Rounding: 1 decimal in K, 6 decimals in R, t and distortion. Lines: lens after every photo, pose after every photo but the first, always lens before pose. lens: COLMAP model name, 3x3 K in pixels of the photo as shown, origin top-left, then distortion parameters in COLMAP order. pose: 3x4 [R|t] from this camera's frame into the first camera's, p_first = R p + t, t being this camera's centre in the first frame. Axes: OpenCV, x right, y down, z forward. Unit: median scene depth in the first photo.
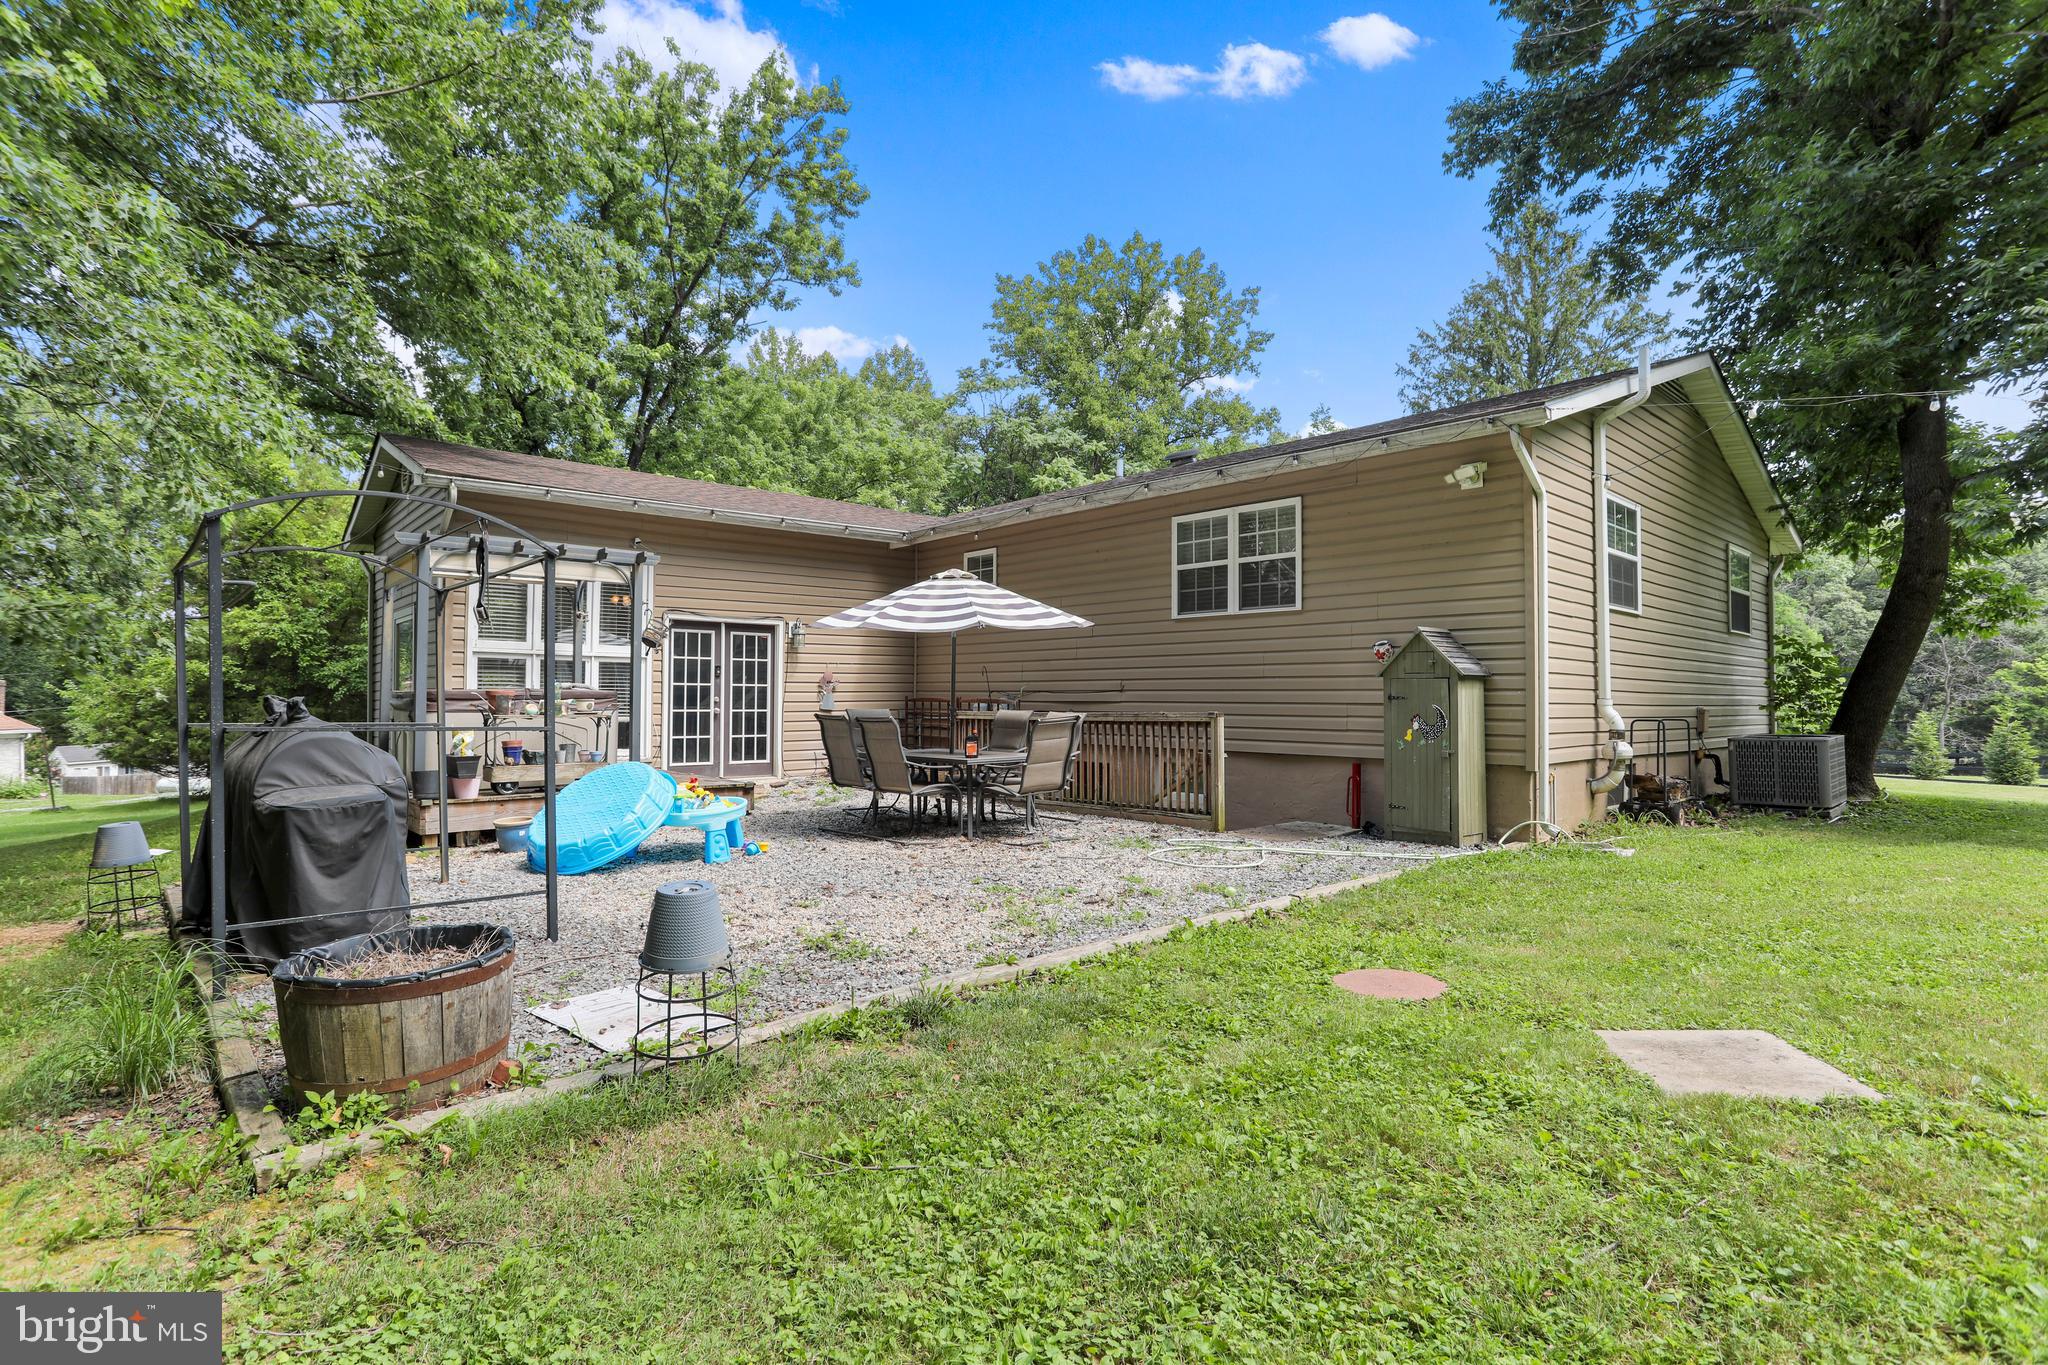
lens RADIAL K [[996.5, 0, 1024.0], [0, 996.5, 682.5], [0, 0, 1]] dist [-0.061897, 0.036805]
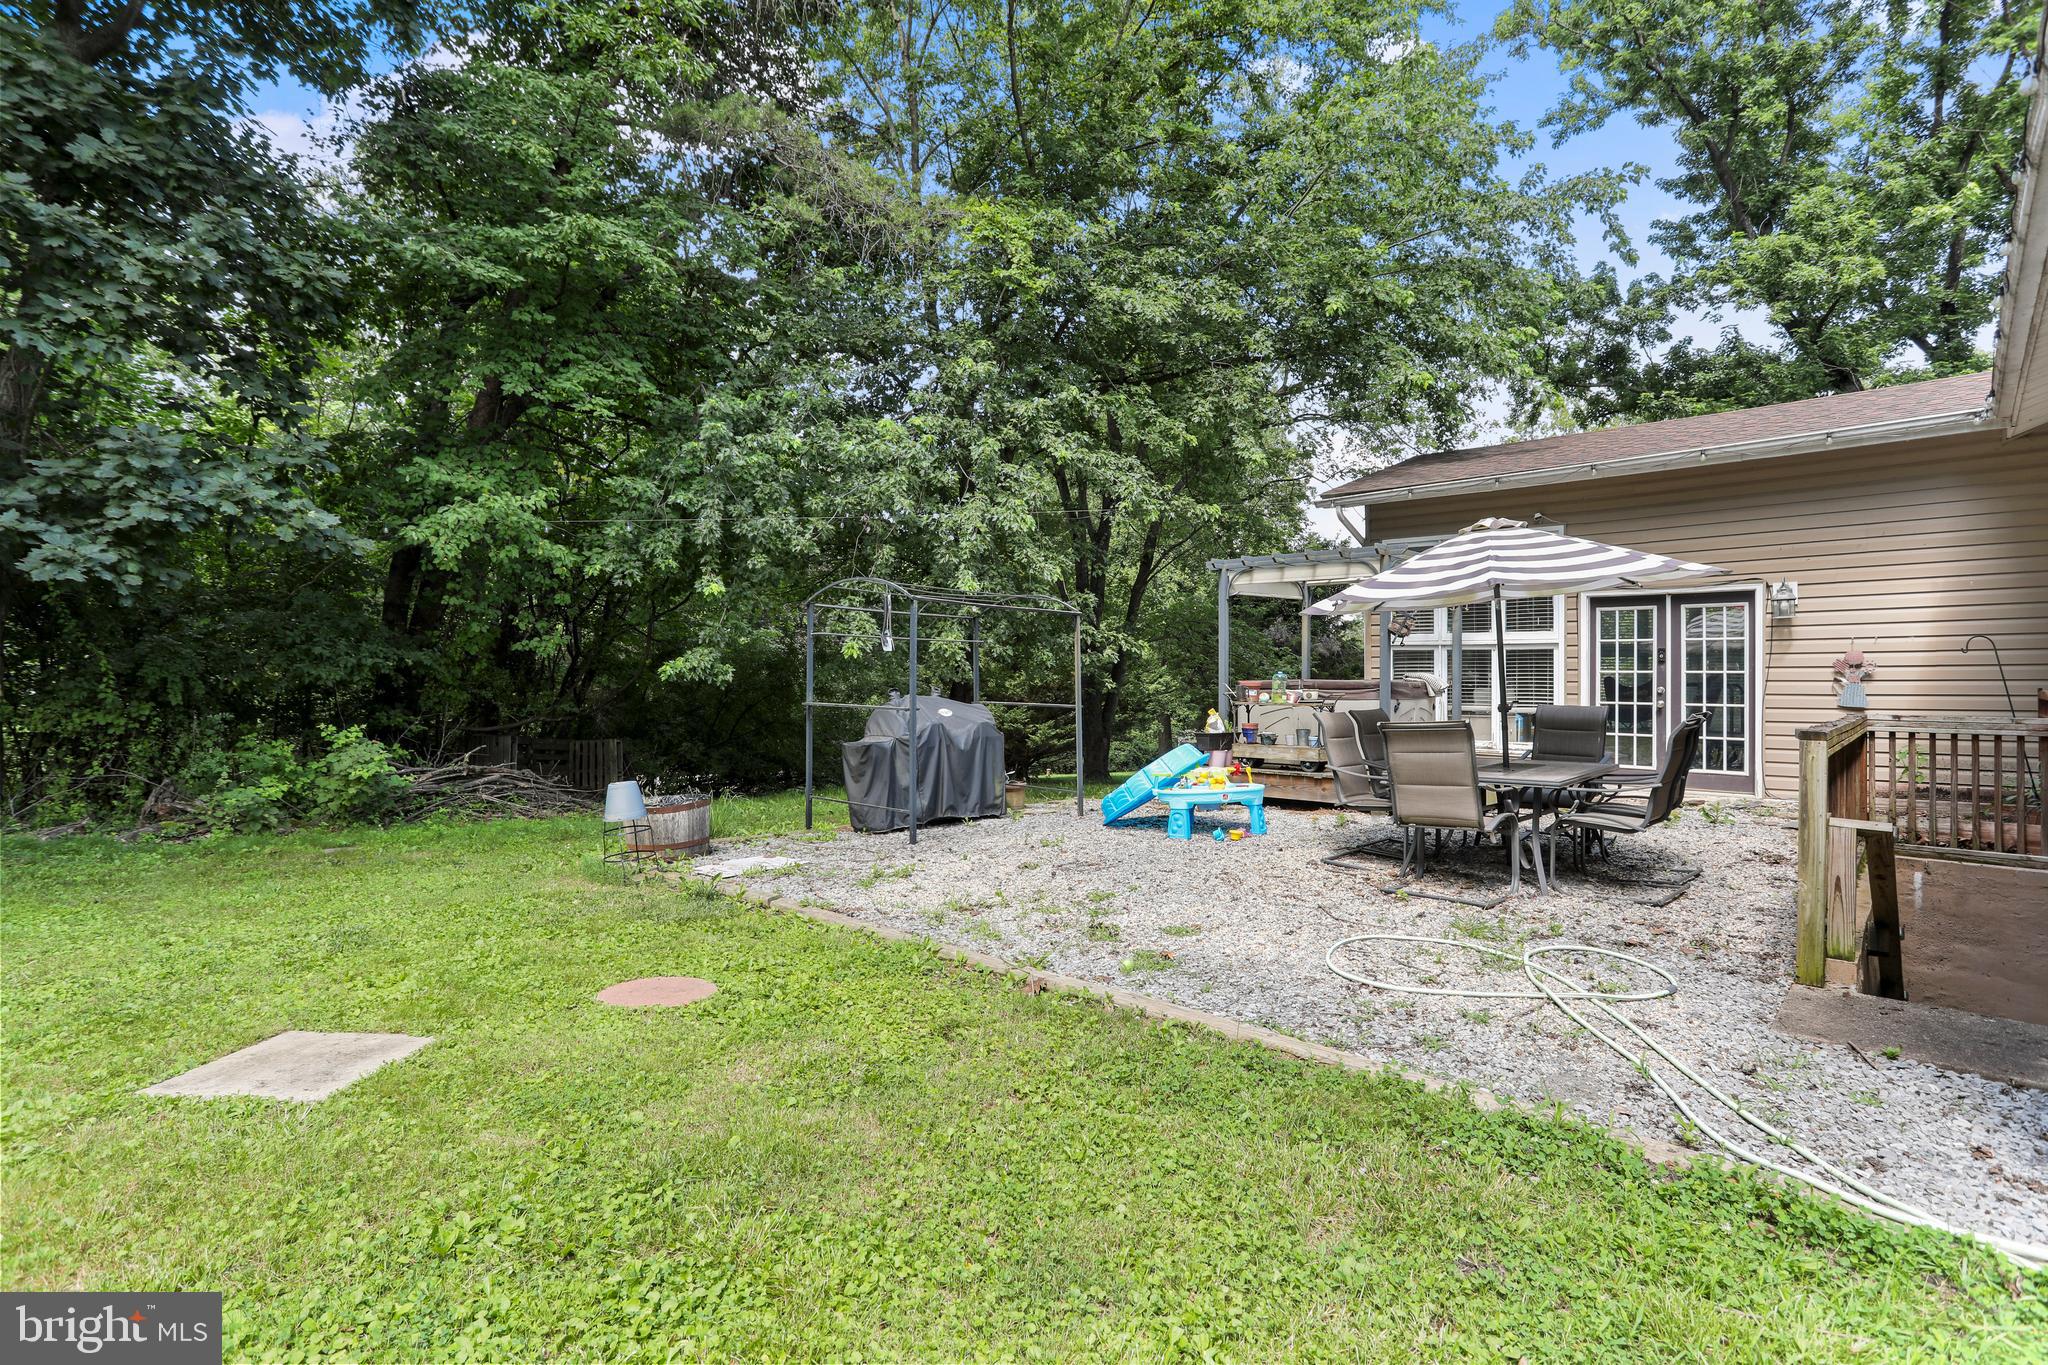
lens RADIAL K [[996.5, 0, 1024.0], [0, 996.5, 682.5], [0, 0, 1]] dist [-0.061897, 0.036805]
pose [[0.070620, 0.002712, -0.997500, 0.449339], [0.014631, 0.999886, 0.003754, 0.000104], [0.997396, -0.014860, 0.070573, 0.425925]]
